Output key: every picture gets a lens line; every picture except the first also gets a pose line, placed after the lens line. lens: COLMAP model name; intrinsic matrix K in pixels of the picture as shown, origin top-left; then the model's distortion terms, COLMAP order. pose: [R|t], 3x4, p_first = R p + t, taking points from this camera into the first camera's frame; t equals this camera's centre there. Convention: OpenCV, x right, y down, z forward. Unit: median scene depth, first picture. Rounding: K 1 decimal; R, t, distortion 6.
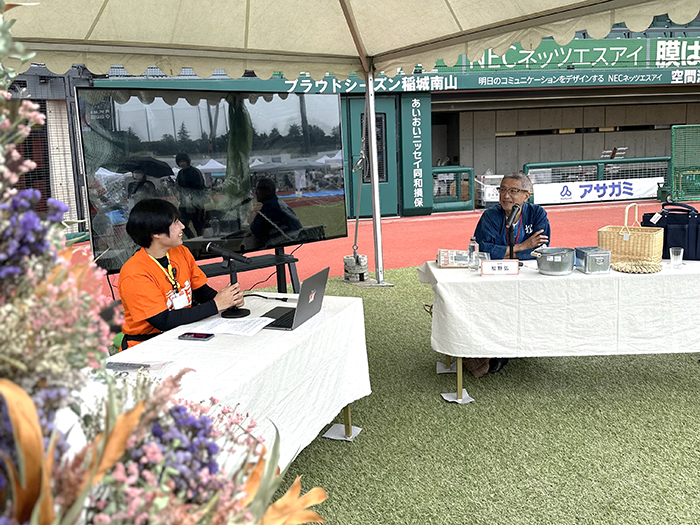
lens RADIAL K [[583.5, 0, 350.0], [0, 583.5, 262.5], [0, 0, 1]] dist [-0.005361, -0.011722]
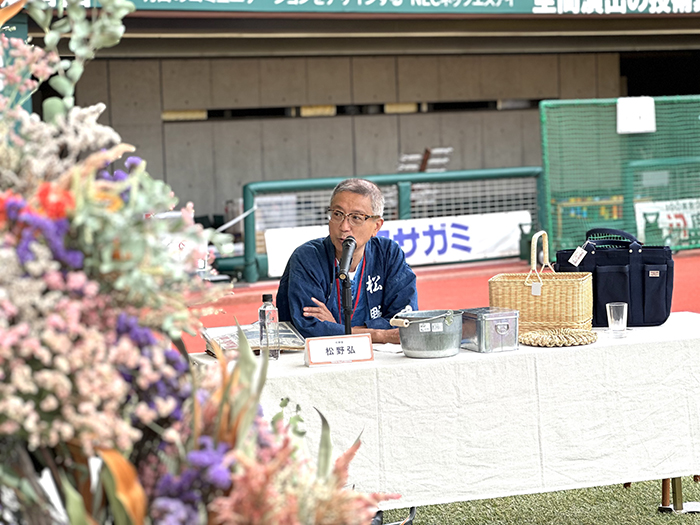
lens RADIAL K [[1586.1, 0, 350.0], [0, 1586.1, 262.5], [0, 0, 1]] dist [0.383328, 0.763953]
pose [[0.923179, -0.022051, 0.383738, -0.083546], [0.069772, 0.991381, -0.110886, 0.025435], [-0.377985, 0.129142, 0.916760, -0.106574]]
